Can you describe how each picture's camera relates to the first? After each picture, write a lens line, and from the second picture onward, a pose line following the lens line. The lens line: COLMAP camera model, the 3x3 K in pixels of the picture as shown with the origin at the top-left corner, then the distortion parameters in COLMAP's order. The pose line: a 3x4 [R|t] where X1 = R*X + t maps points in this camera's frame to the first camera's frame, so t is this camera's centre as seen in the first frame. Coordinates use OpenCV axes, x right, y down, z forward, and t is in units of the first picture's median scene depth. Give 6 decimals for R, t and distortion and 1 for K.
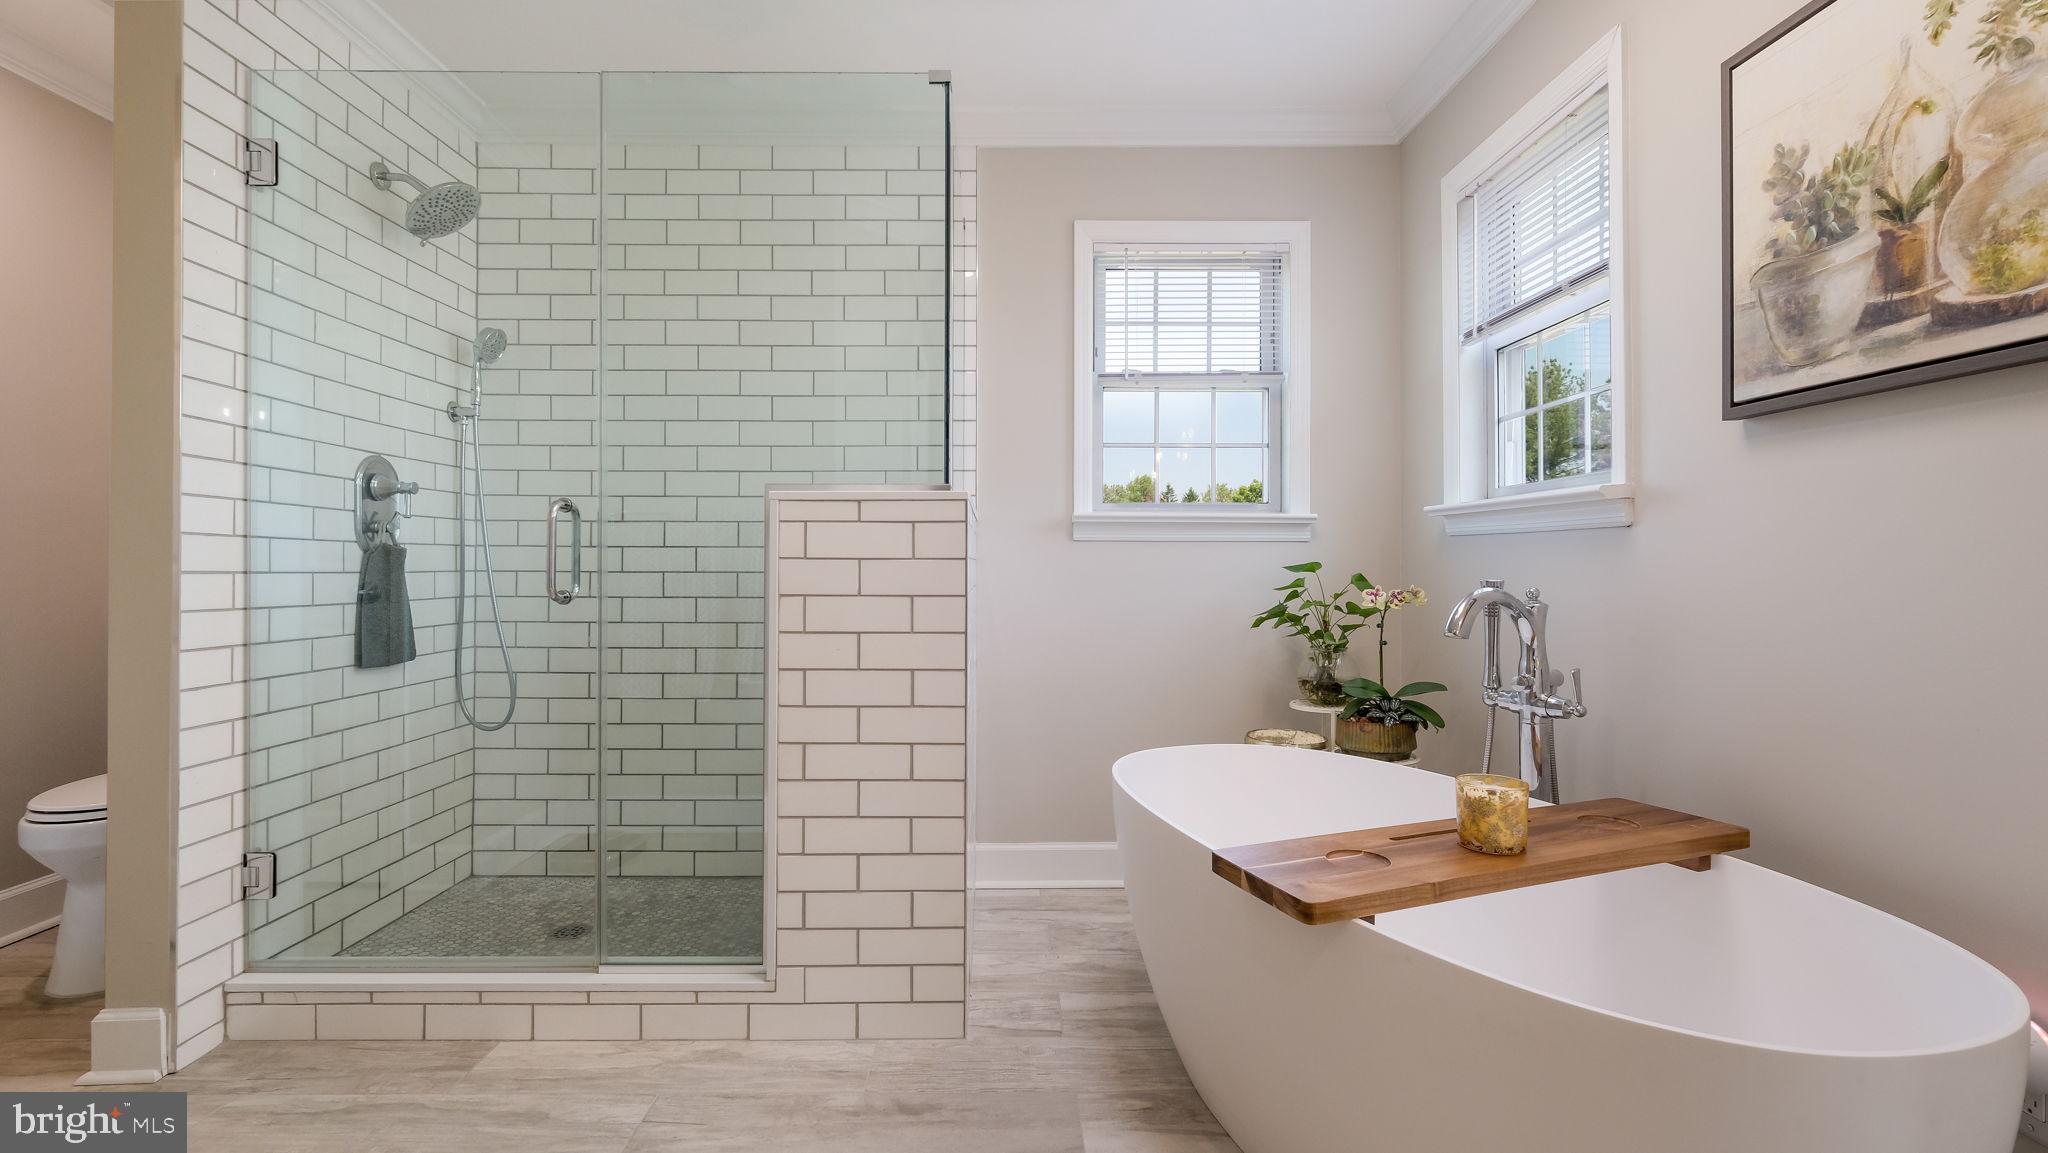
lens RADIAL K [[932.7, 0, 1031.1], [0, 932.7, 570.4], [0, 0, 1]] dist [0.002754, 0.000834]
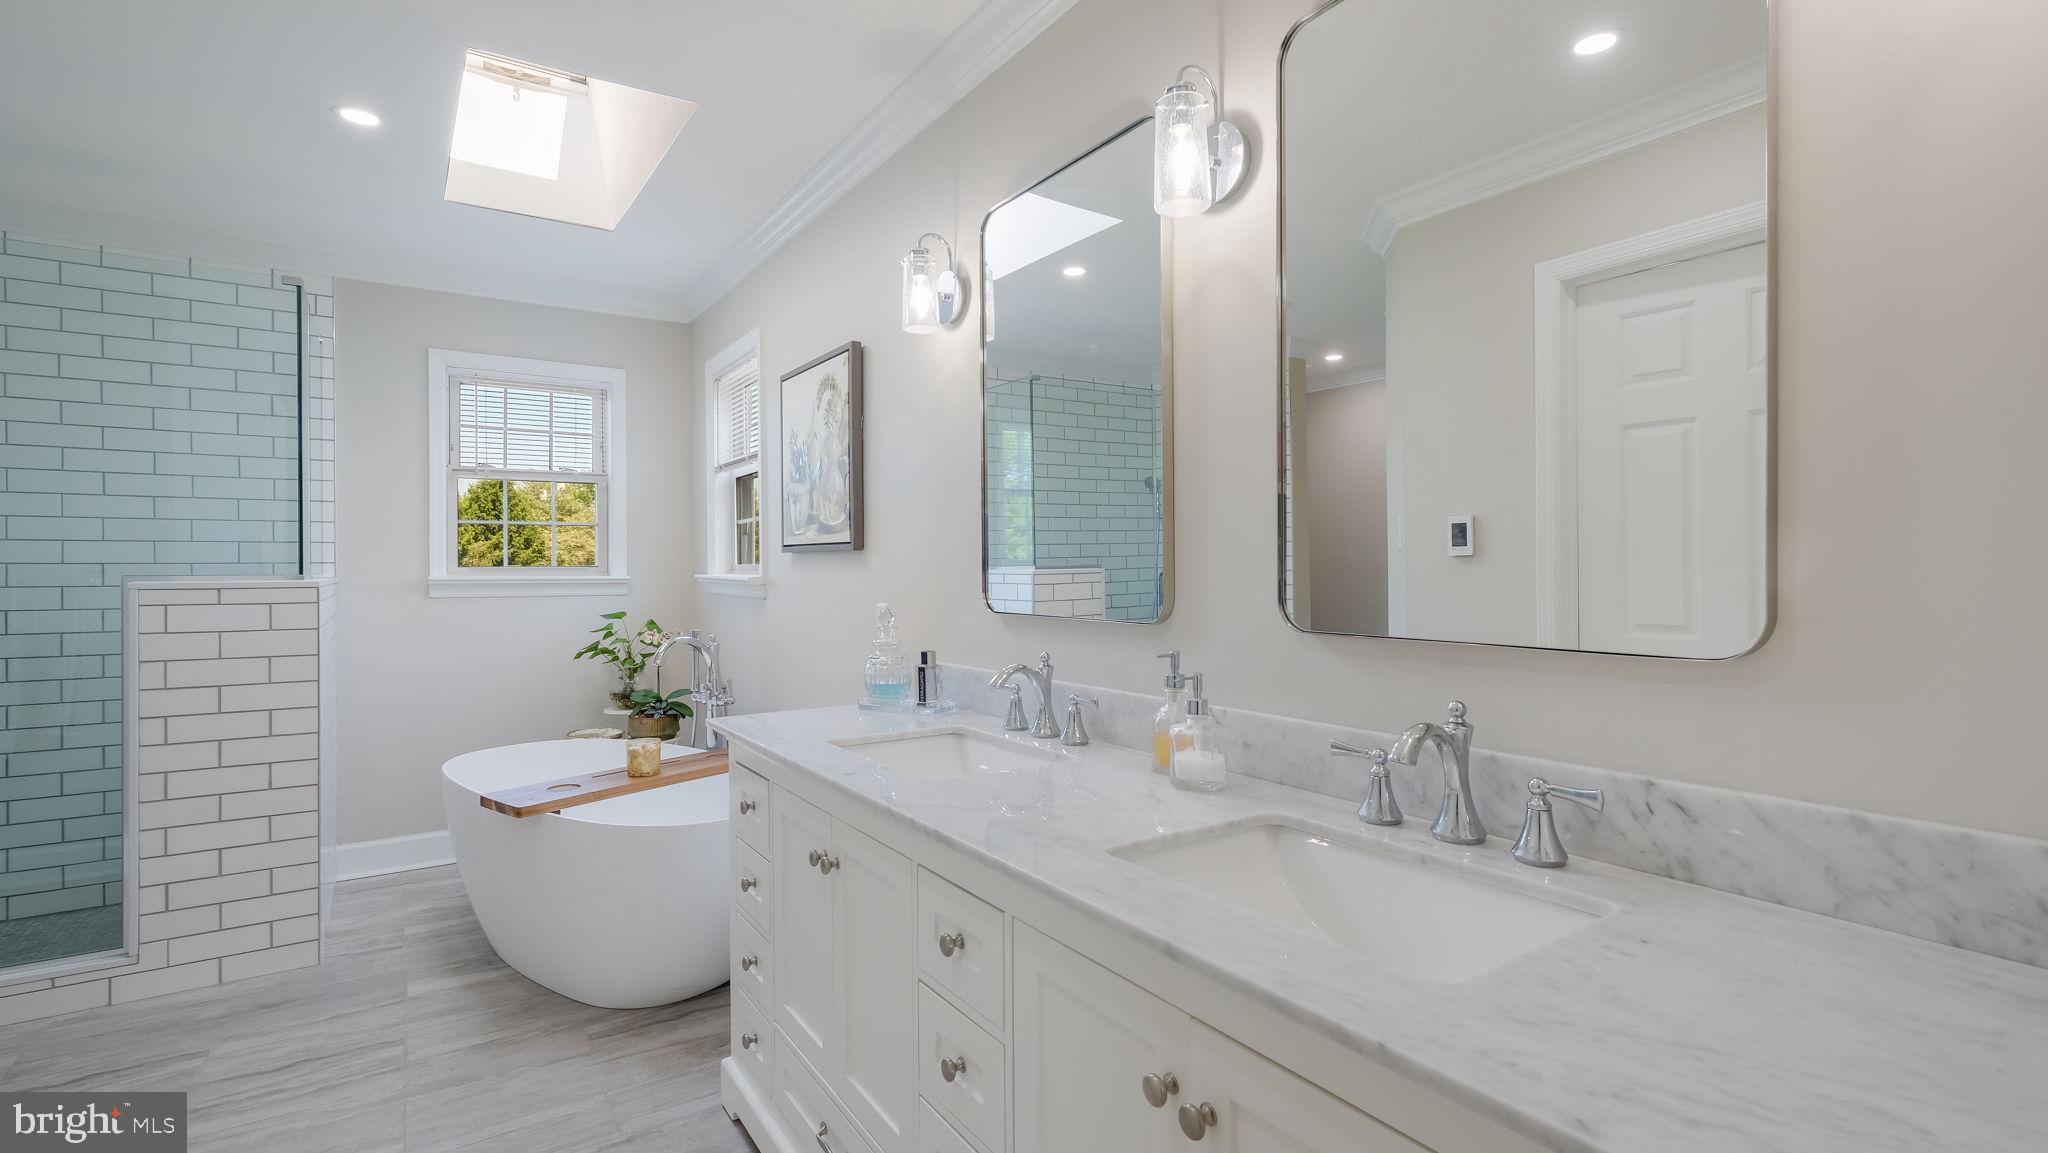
lens RADIAL K [[932.7, 0, 1031.1], [0, 932.7, 570.4], [0, 0, 1]] dist [0.002754, 0.000834]
pose [[0.848211, -0.007881, 0.529600, 0.081705], [0.009642, 0.999953, -0.000561, -0.074507], [-0.529571, 0.005582, 0.848247, -0.650603]]
